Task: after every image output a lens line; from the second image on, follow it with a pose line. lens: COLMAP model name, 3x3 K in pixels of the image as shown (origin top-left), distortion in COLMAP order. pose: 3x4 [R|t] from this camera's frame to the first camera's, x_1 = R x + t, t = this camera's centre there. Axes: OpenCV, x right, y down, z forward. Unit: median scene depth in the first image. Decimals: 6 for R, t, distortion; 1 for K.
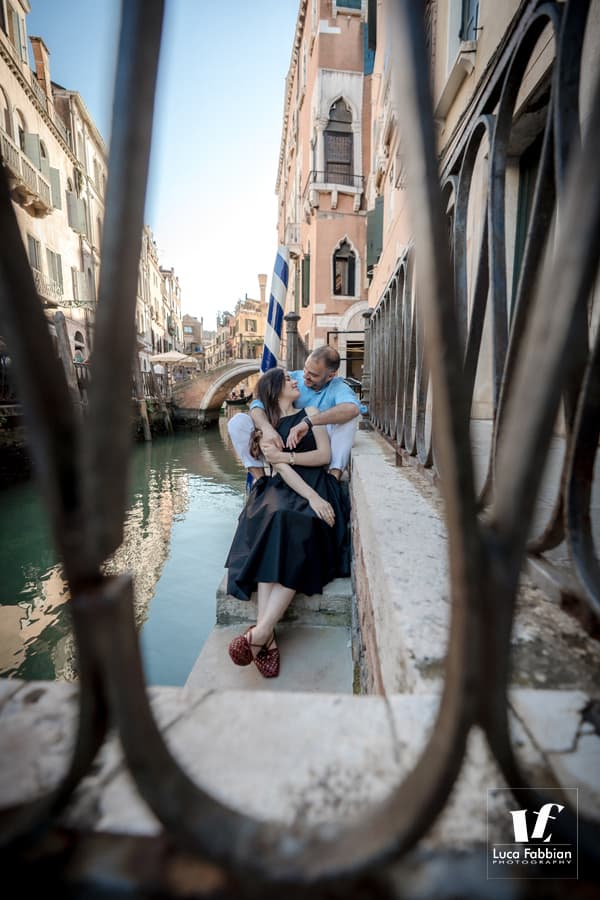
lens RADIAL K [[410.9, 0, 300.6], [0, 410.9, 455.1], [0, 0, 1]] dist [-0.010898, 0.004186]
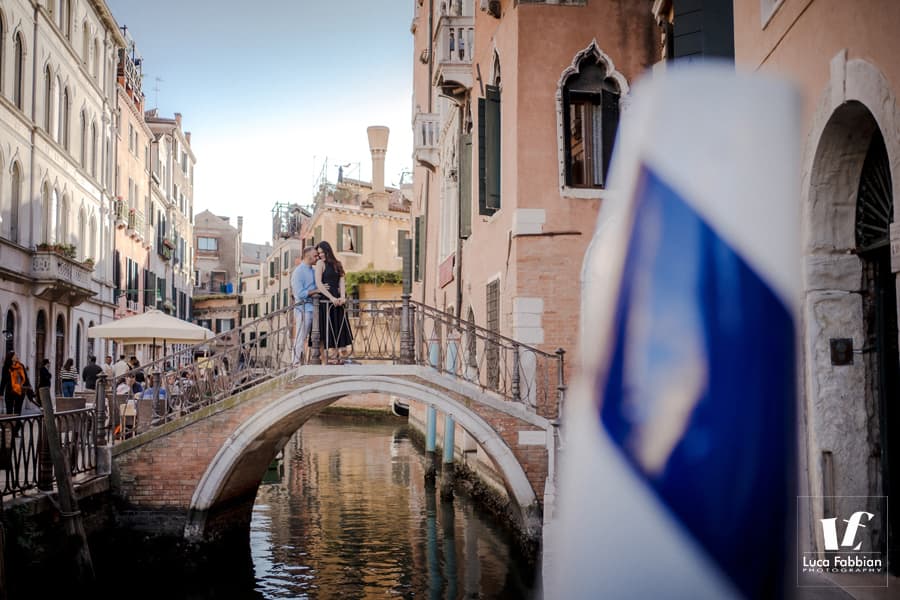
lens RADIAL K [[857.3, 0, 445.6], [0, 857.3, 297.0], [0, 0, 1]] dist [-0.002608, 0.000000]
pose [[0.999970, -0.003323, -0.006926, -0.023028], [0.001803, 0.977929, -0.208931, -0.112794], [0.007467, 0.208912, 0.977906, 0.221837]]
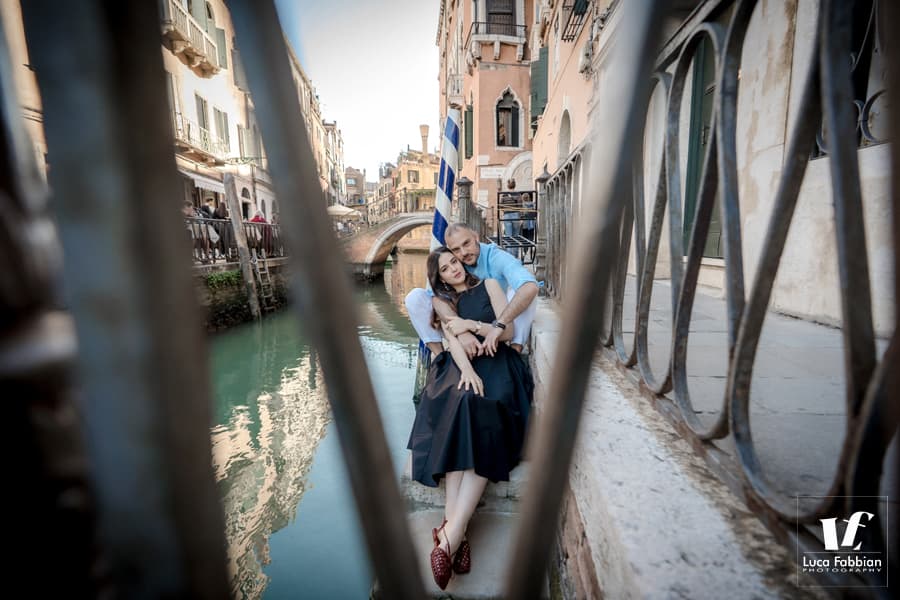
lens RADIAL K [[410.9, 0, 448.5], [0, 410.9, 302.5], [0, 0, 1]] dist [-0.010898, 0.004186]
pose [[0.999300, -0.012877, -0.035112, -0.006699], [0.012868, 0.999917, -0.000489, -0.010912], [0.035116, 0.000037, 0.999383, 0.002319]]
